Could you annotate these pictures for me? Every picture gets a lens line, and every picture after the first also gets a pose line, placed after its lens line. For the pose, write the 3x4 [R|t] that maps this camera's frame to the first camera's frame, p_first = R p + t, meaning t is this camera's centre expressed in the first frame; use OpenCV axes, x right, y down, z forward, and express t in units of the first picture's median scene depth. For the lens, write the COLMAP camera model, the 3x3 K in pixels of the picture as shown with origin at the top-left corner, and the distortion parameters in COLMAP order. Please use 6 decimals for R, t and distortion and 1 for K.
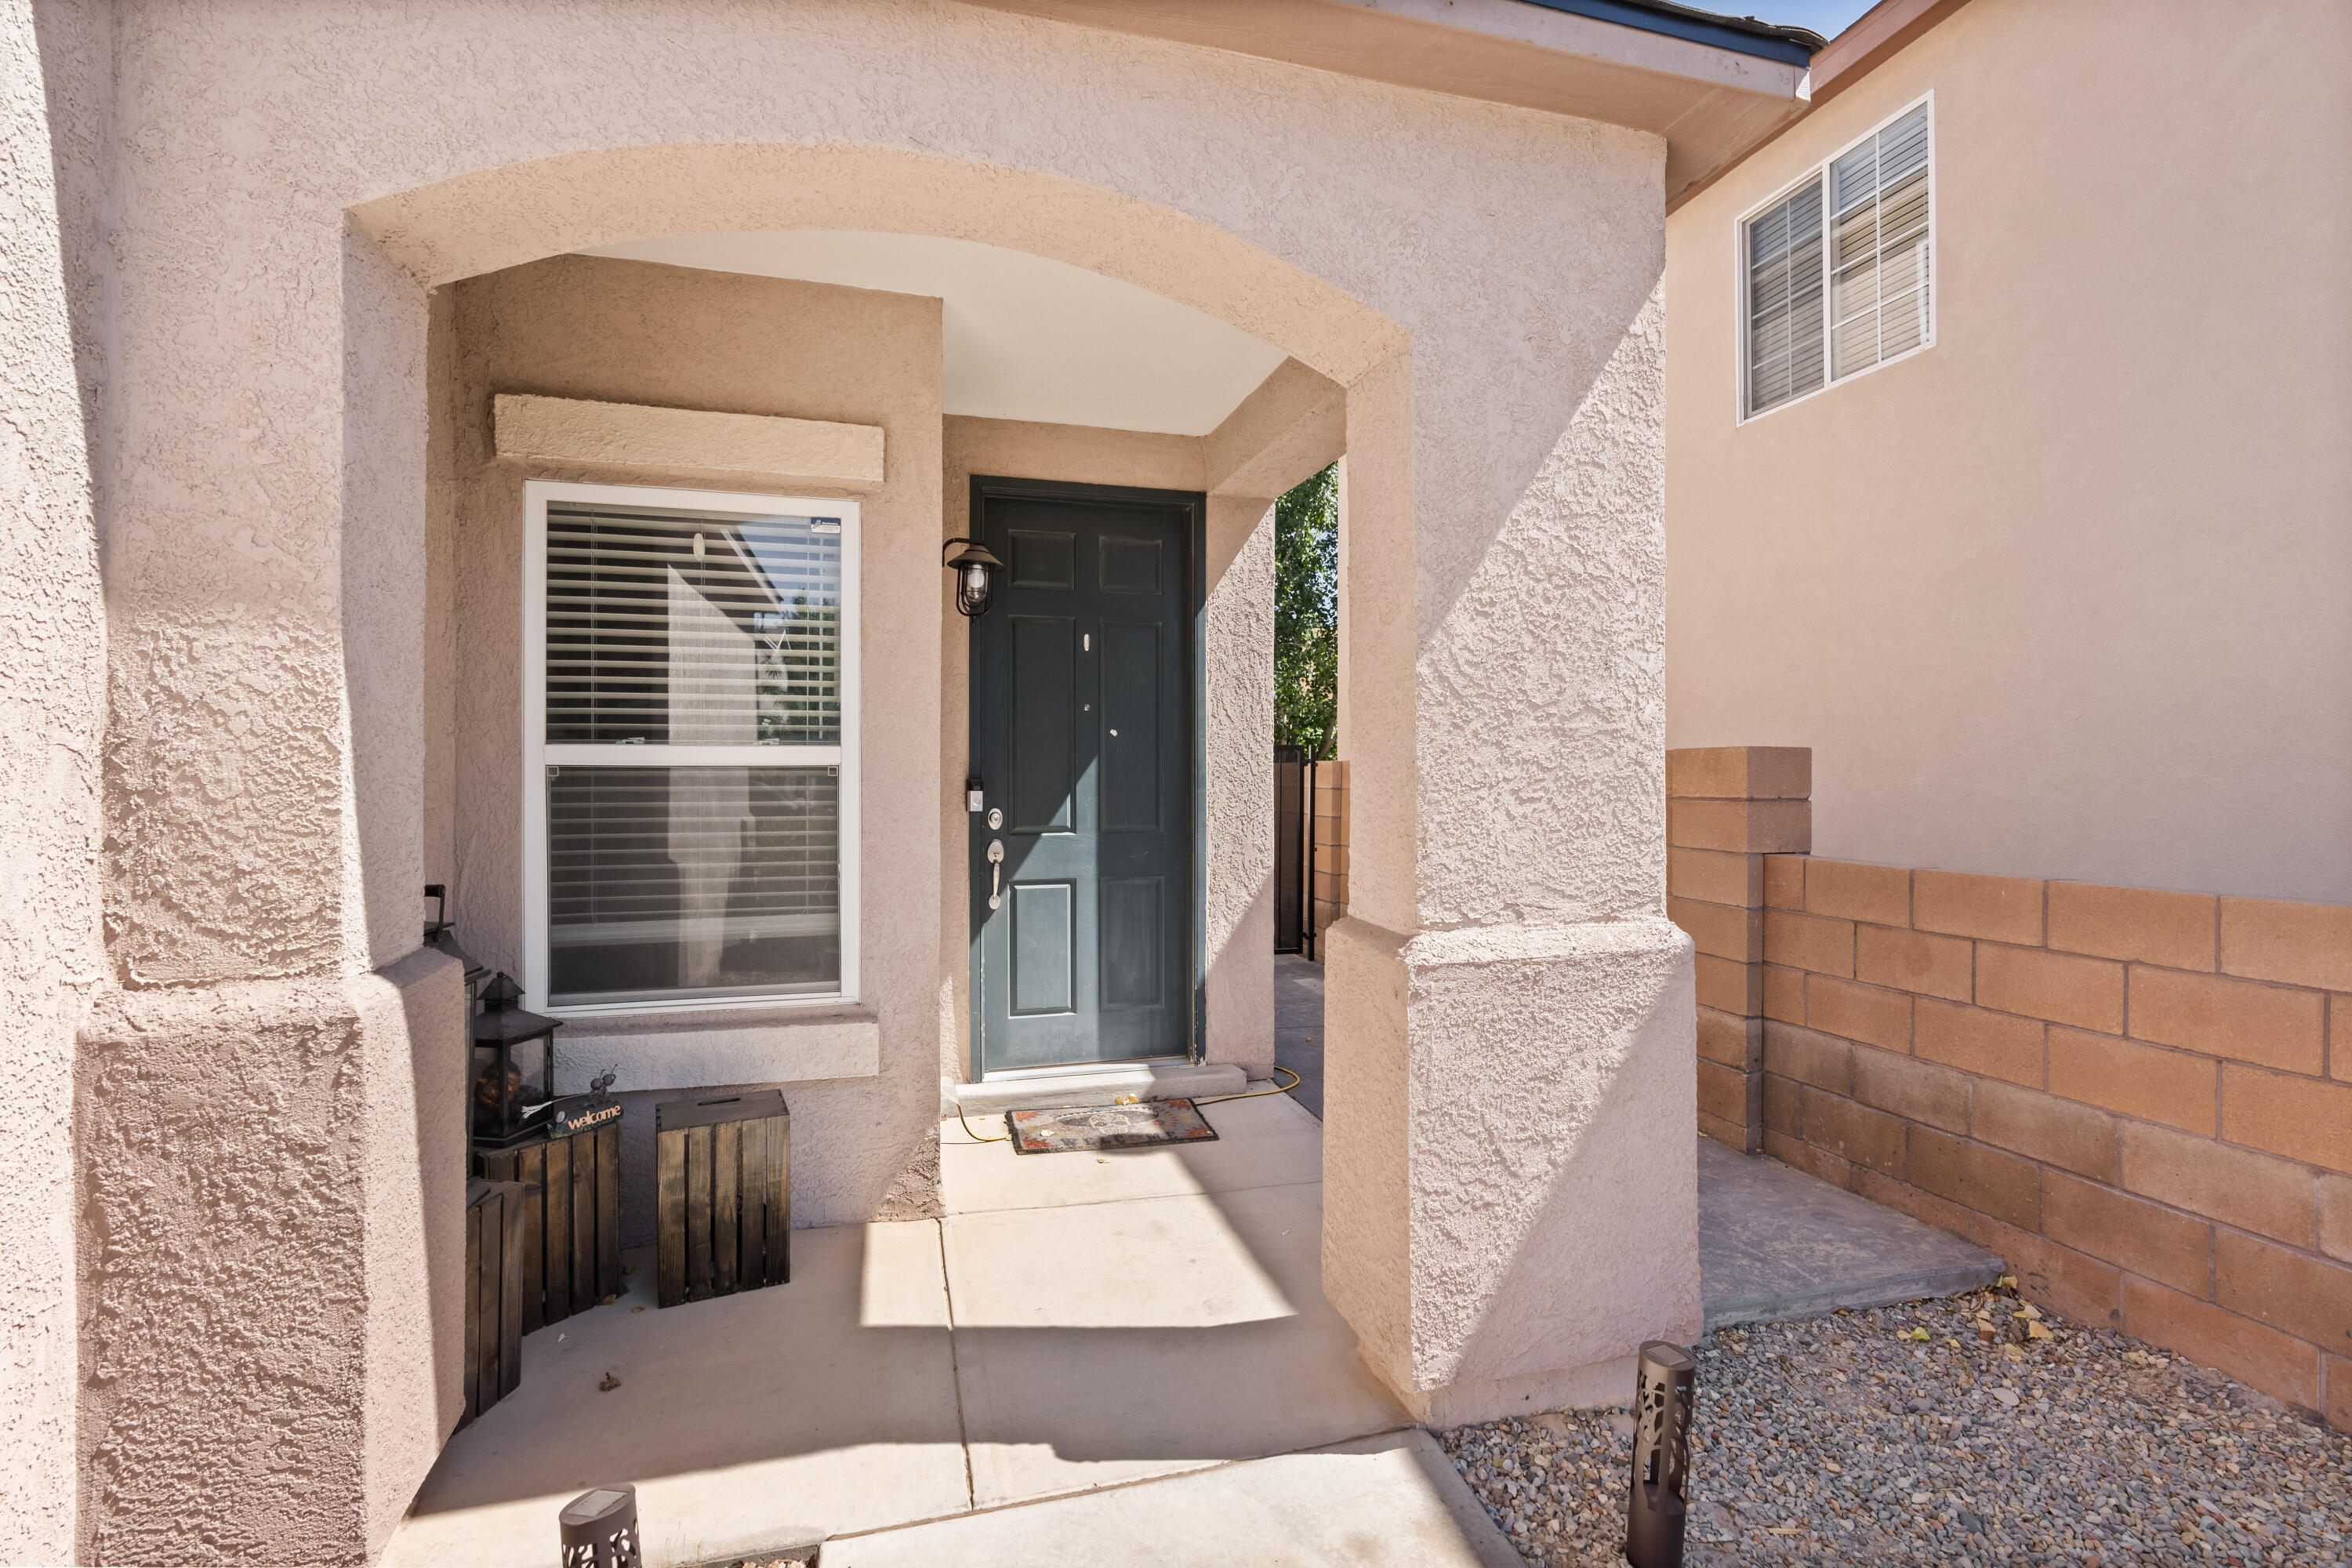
lens RADIAL K [[1061.8, 0, 1175.1], [0, 1061.8, 765.9], [0, 0, 1]] dist [-0.004334, 0.000320]
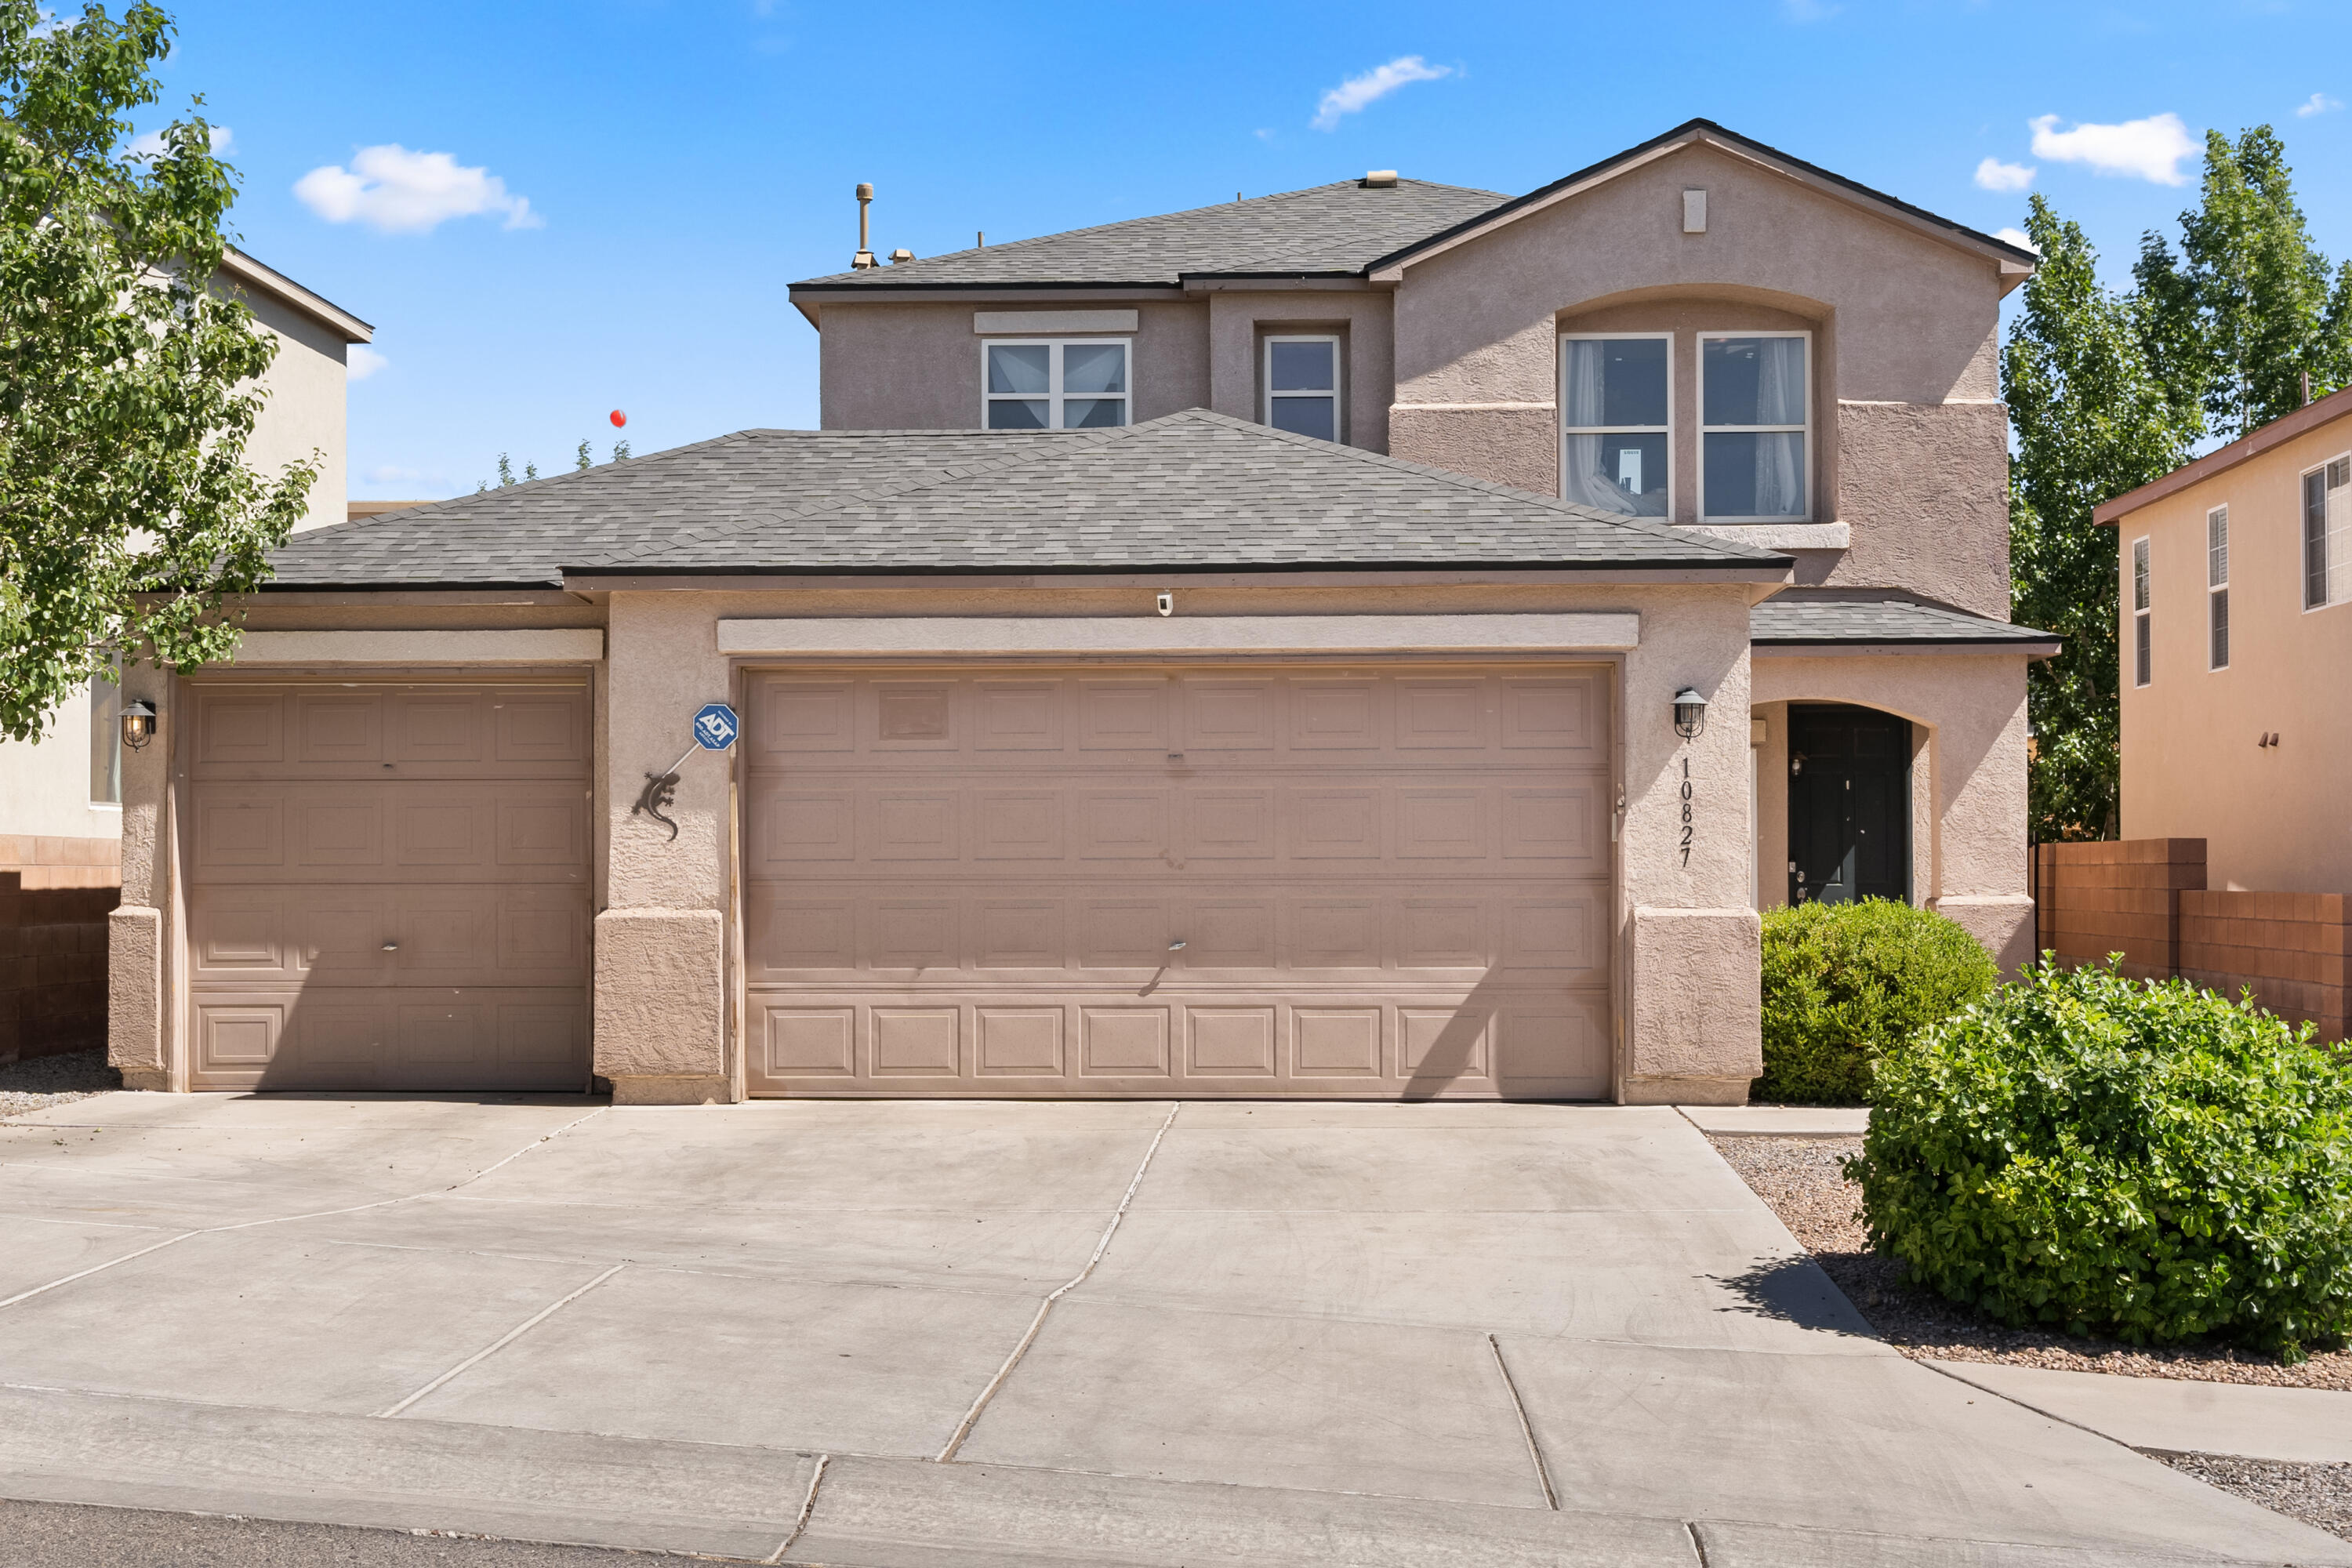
lens RADIAL K [[2913.6, 0, 1185.0], [0, 2913.6, 855.5], [0, 0, 1]] dist [-0.004100, 0.037825]
pose [[0.949598, -0.005087, -0.313429, 0.515364], [0.006166, 0.999978, 0.002452, -0.010983], [0.313409, -0.004261, 0.949609, -5.265741]]
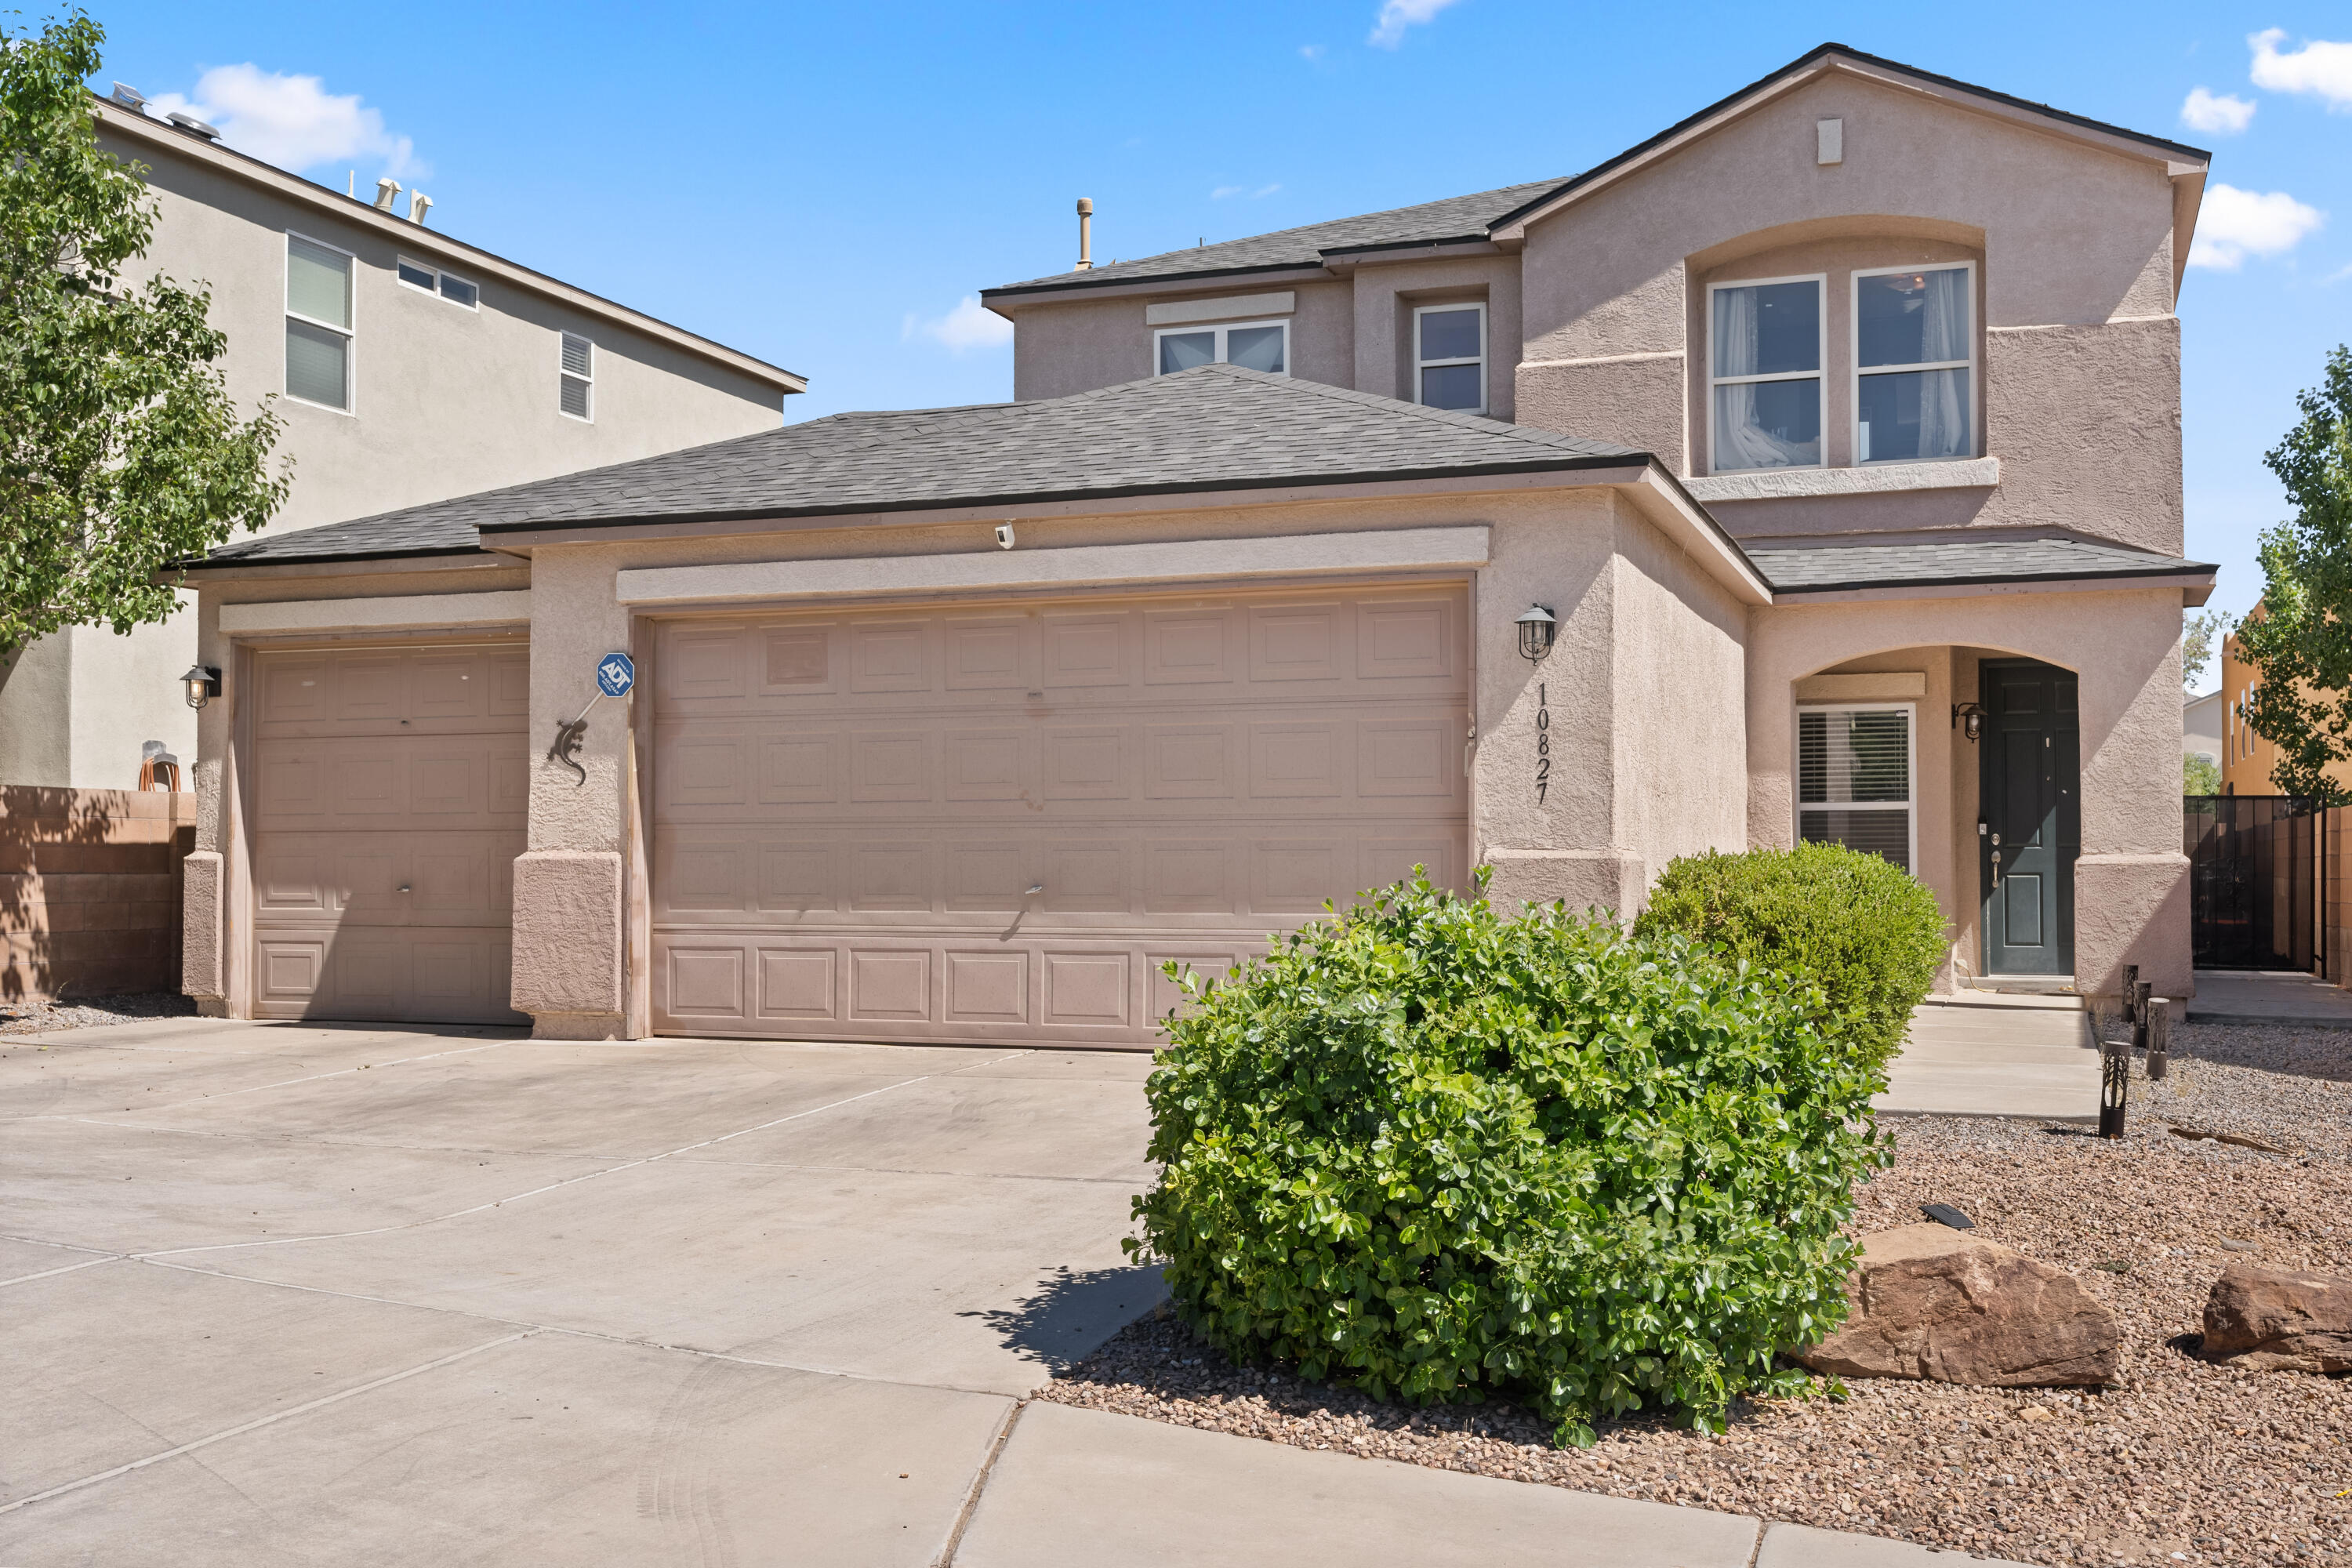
lens RADIAL K [[2365.3, 0, 1175.7], [0, 2365.3, 842.0], [0, 0, 1]] dist [0.005324, -0.001972]
pose [[0.806280, -0.008316, -0.591476, 1.333789], [0.005156, 0.999962, -0.007032, 0.090571], [0.591512, 0.002620, 0.806292, -3.789793]]
